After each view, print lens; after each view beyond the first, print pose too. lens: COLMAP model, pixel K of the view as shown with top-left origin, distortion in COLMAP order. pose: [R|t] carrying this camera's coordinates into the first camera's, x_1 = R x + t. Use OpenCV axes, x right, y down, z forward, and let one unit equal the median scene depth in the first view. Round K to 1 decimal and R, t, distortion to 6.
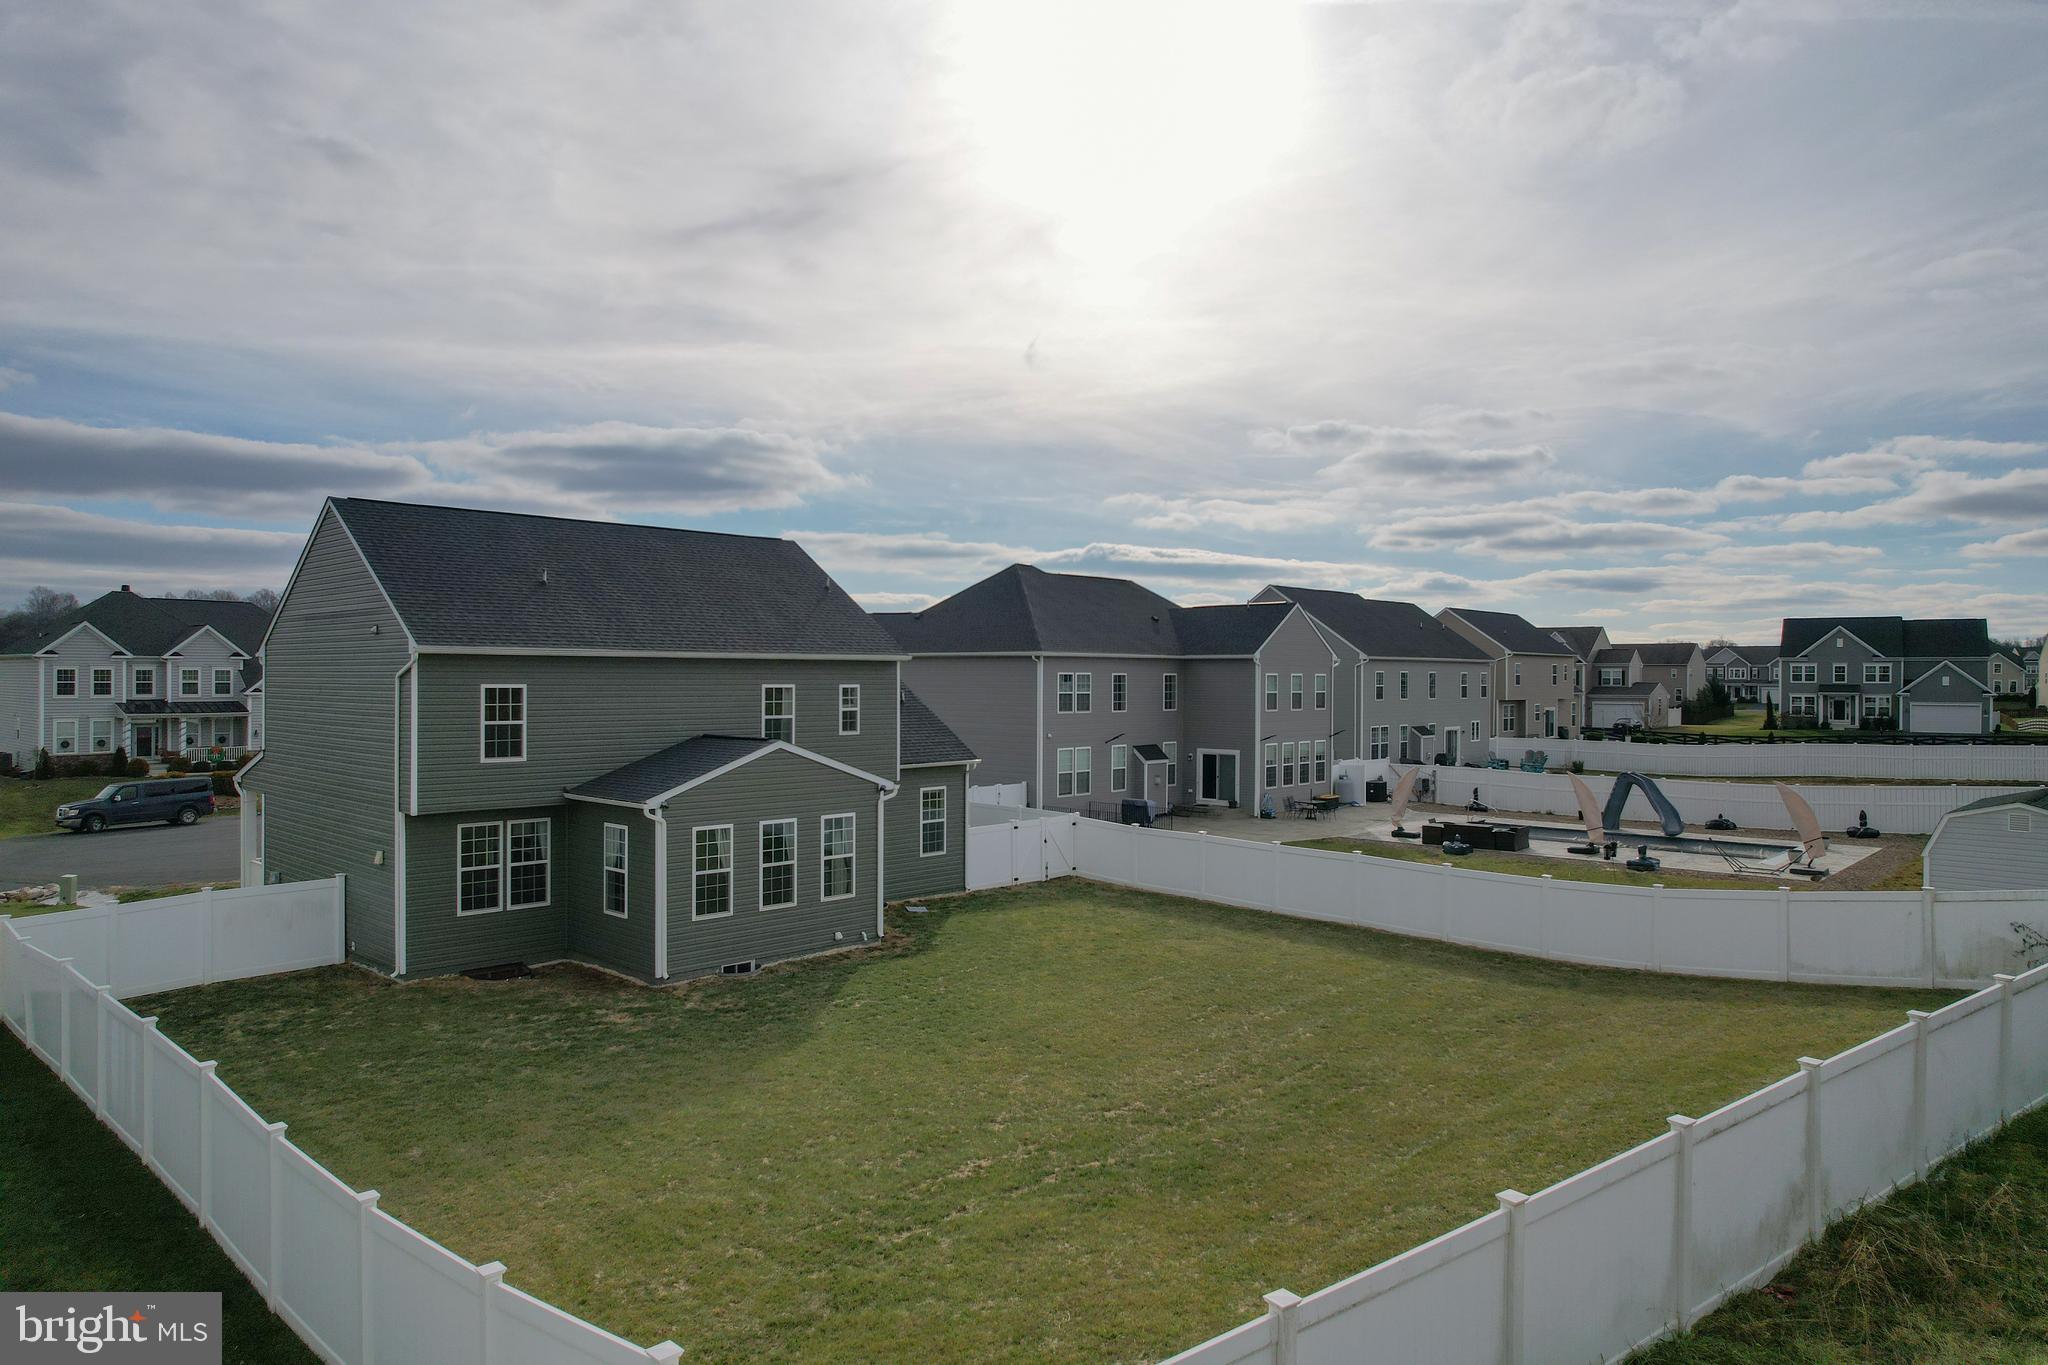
lens RADIAL K [[1305.3, 0, 1024.0], [0, 1305.3, 682.5], [0, 0, 1]] dist [-0.066535, 0.068866]
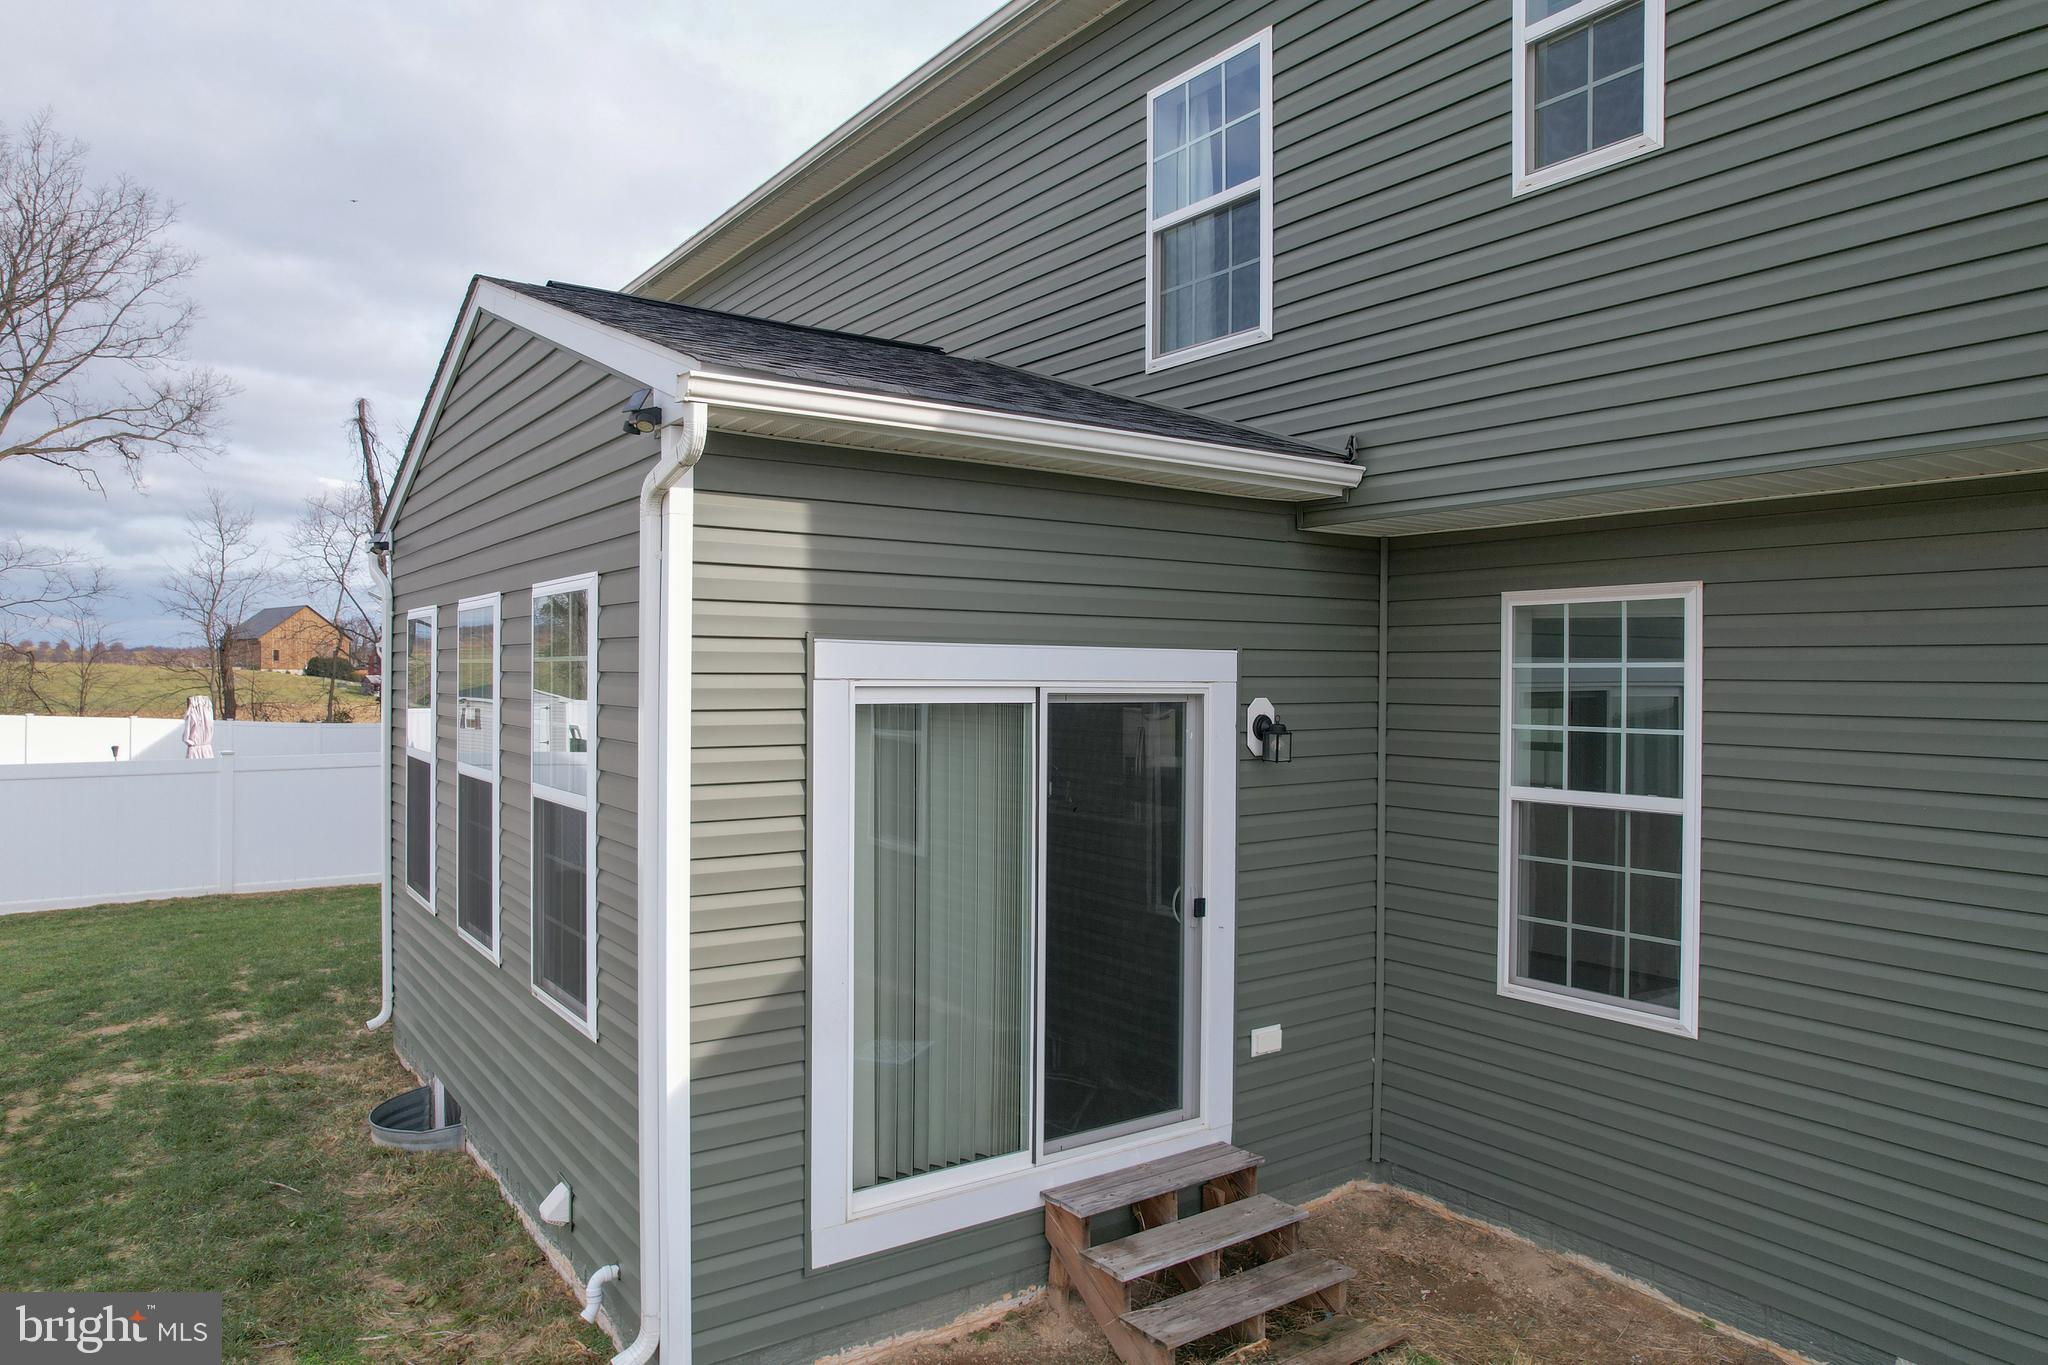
lens RADIAL K [[1313.7, 0, 1024.5], [0, 1313.7, 678.8], [0, 0, 1]] dist [-0.074694, 0.067707]
pose [[-0.196455, -0.000080, -0.980513, 0.013438], [-0.008901, 0.999959, 0.001702, 0.046648], [0.980472, 0.009062, -0.196448, 0.448732]]
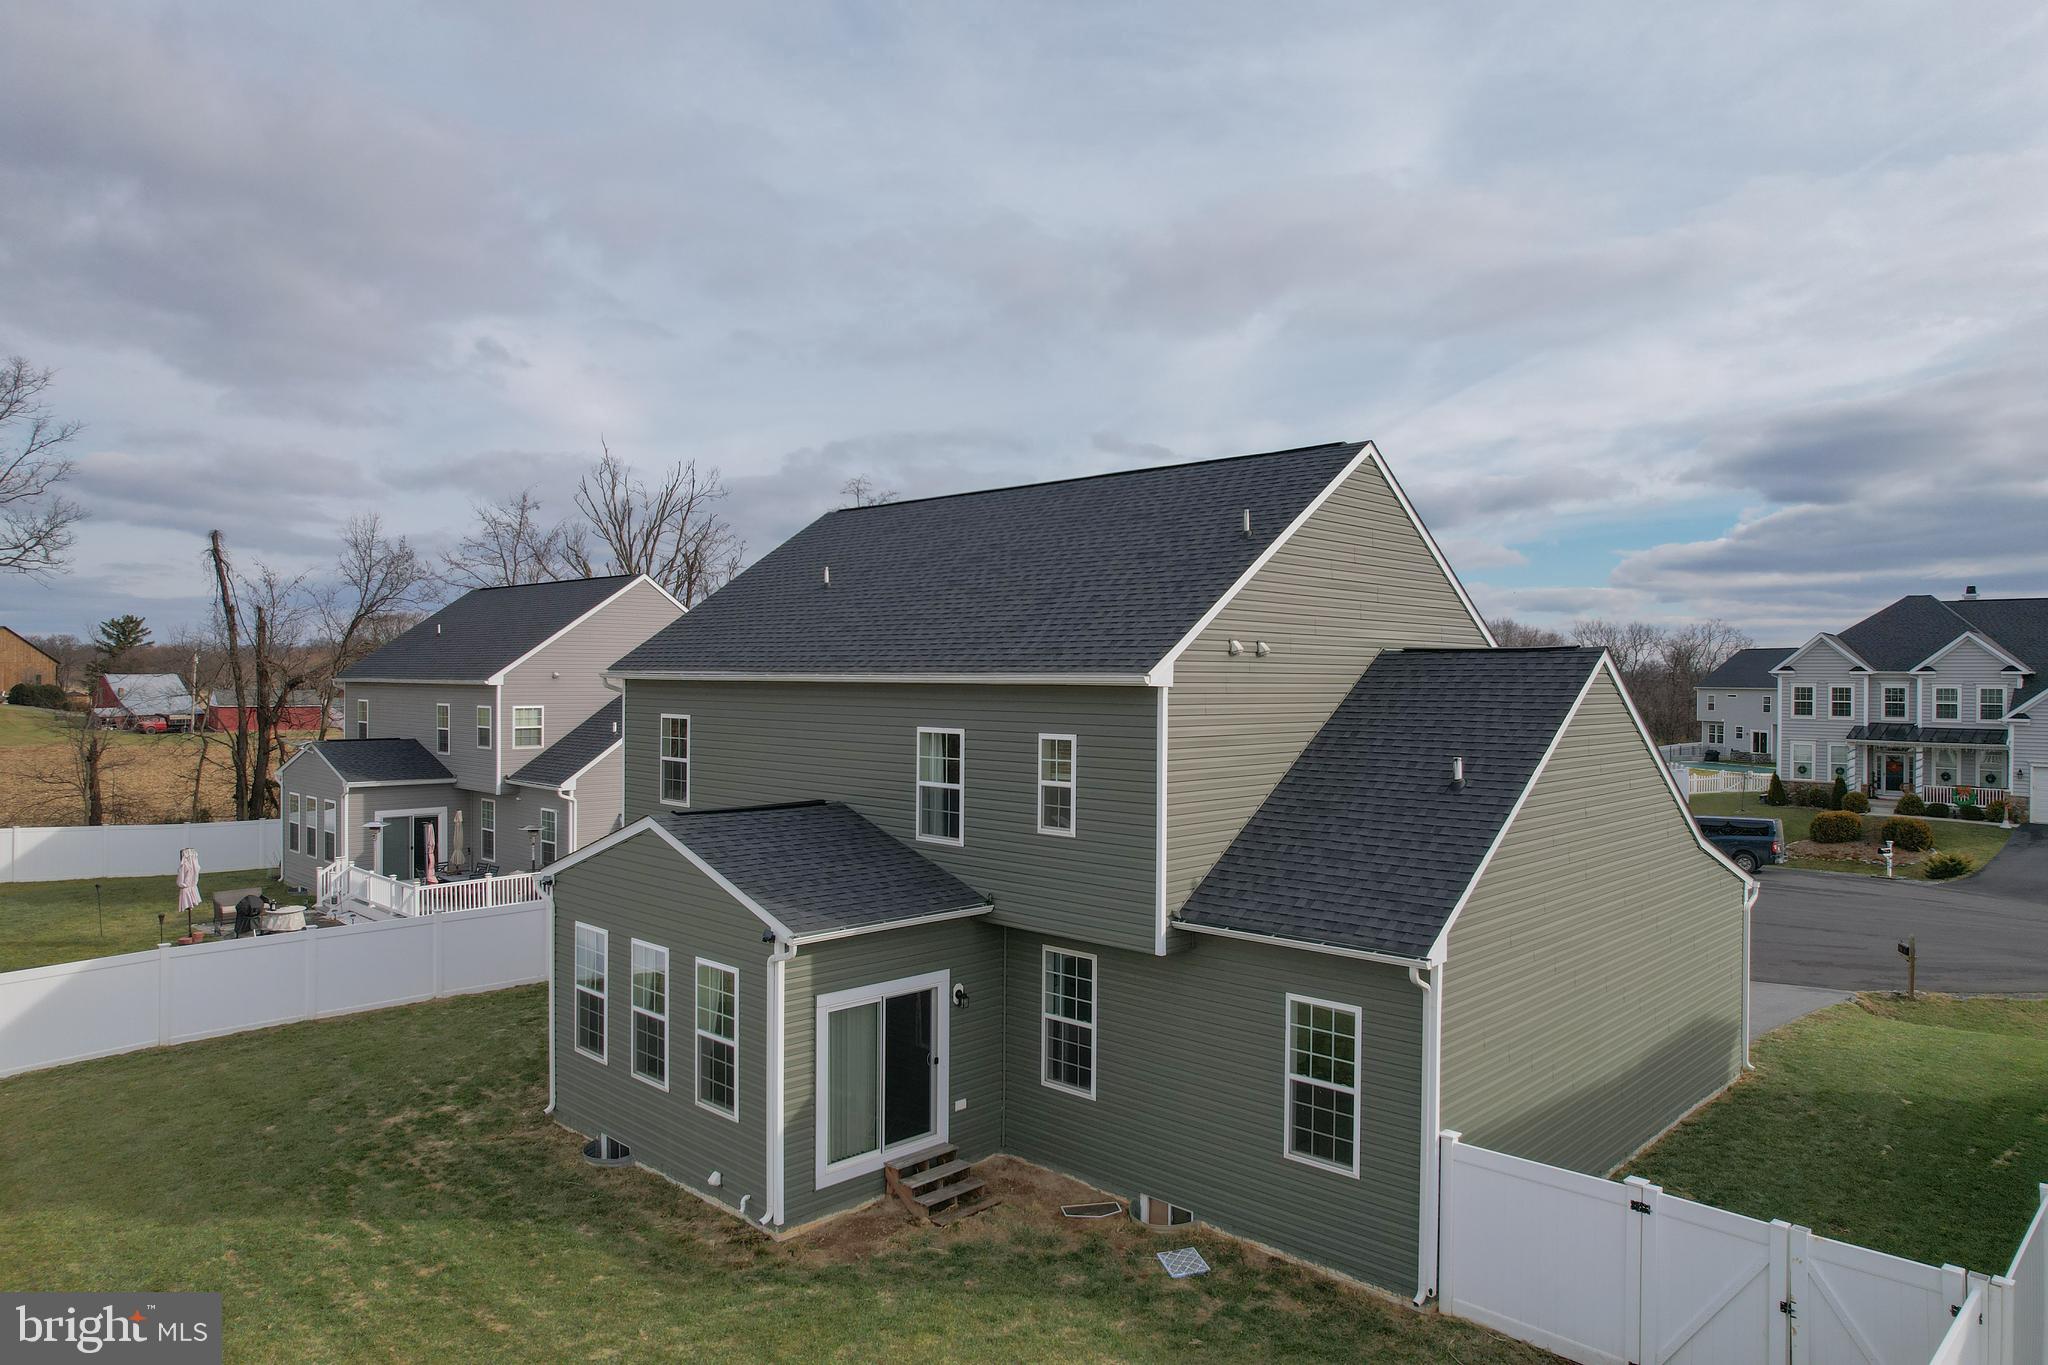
lens RADIAL K [[1305.3, 0, 1024.0], [0, 1305.3, 682.5], [0, 0, 1]] dist [-0.066535, 0.068866]
pose [[-0.009040, 0.000631, -0.999959, 0.166871], [-0.010597, 0.999944, 0.000726, -0.008343], [0.999903, 0.010603, -0.009033, 0.460836]]
